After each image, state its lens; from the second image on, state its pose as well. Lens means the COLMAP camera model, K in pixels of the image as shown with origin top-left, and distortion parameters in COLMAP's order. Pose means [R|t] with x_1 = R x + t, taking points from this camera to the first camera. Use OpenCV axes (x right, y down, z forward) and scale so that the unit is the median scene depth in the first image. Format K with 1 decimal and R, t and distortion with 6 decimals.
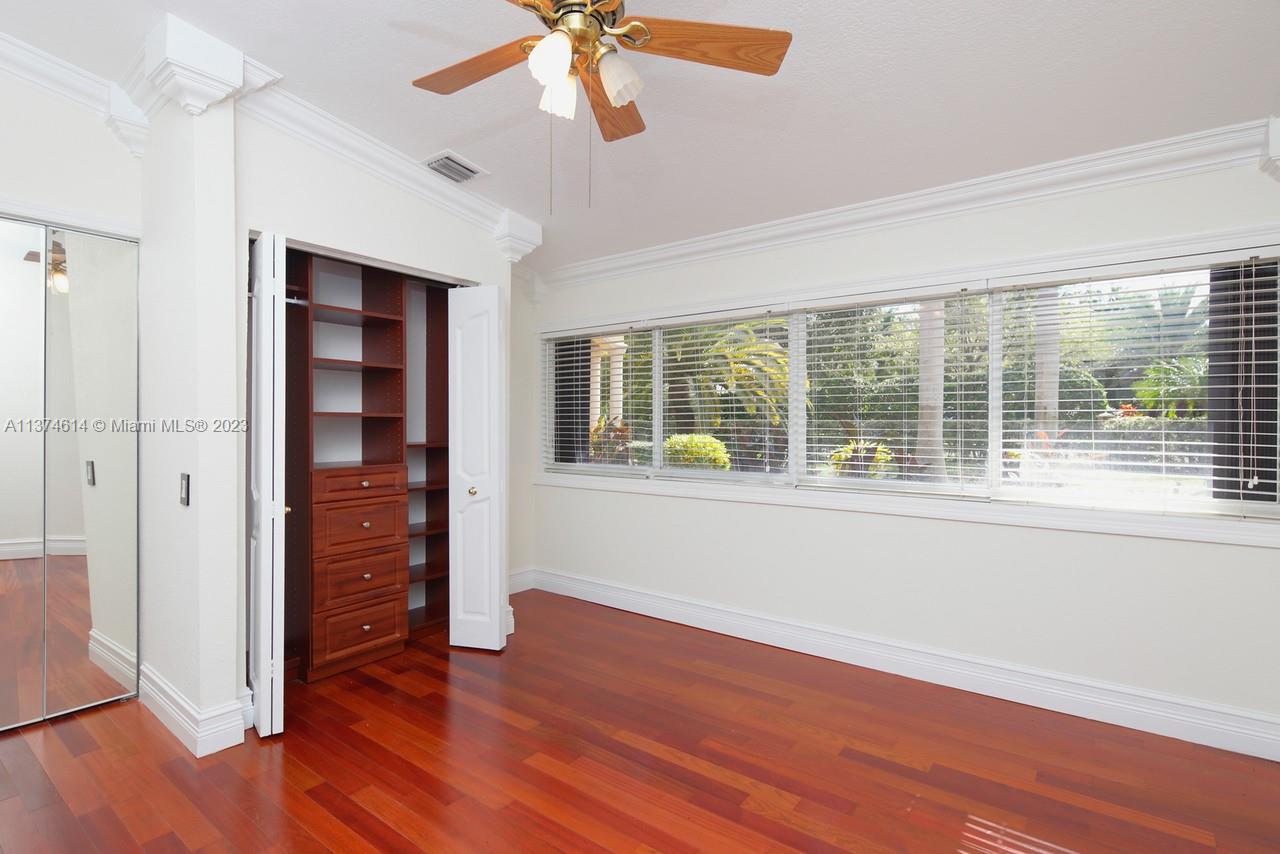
lens RADIAL K [[623.9, 0, 638.0], [0, 623.9, 426.0], [0, 0, 1]] dist [0.005758, -0.000115]
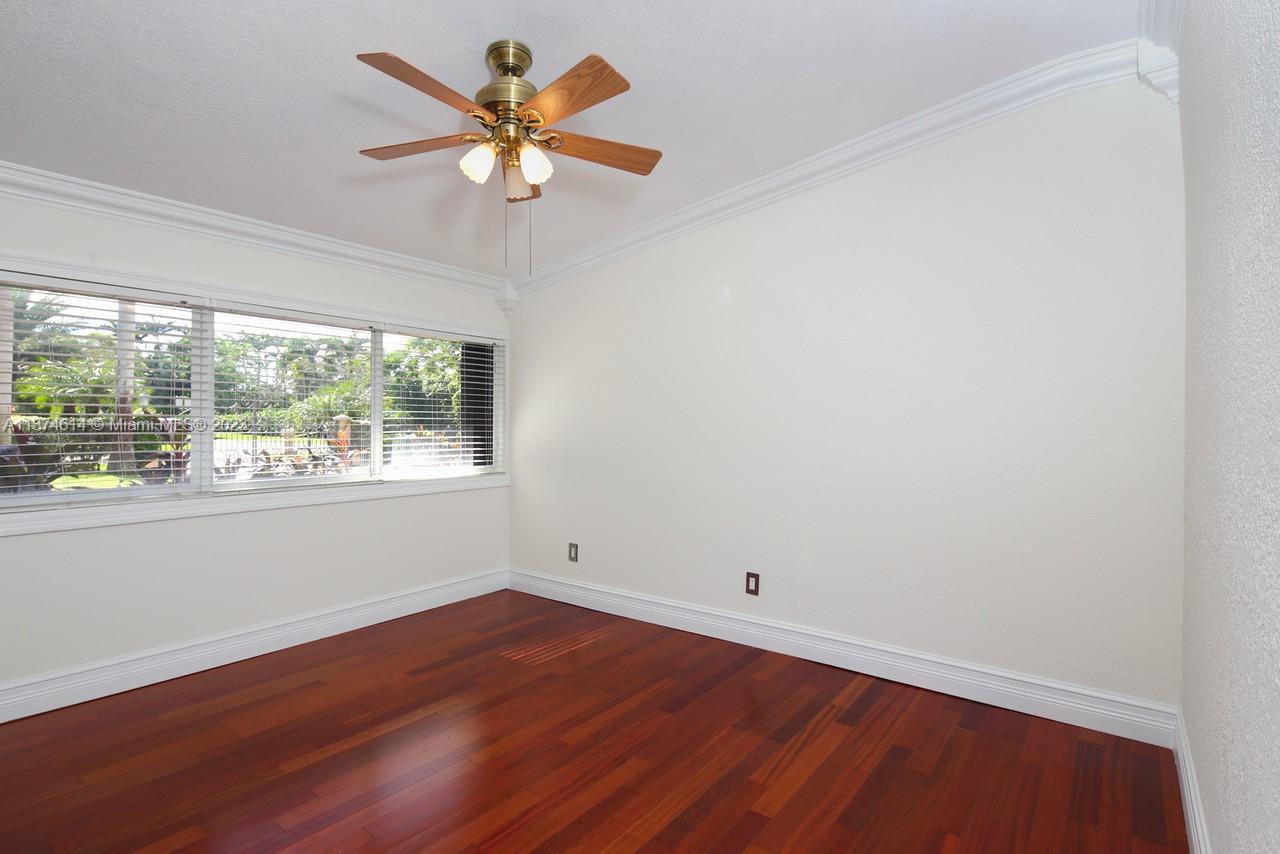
lens RADIAL K [[623.9, 0, 638.5], [0, 623.9, 425.7], [0, 0, 1]] dist [0.005758, -0.000115]
pose [[0.004115, -0.000252, 0.999992, -0.944798], [-0.000520, 1.000000, 0.000254, -0.006502], [-0.999991, -0.000521, 0.004115, 0.488243]]
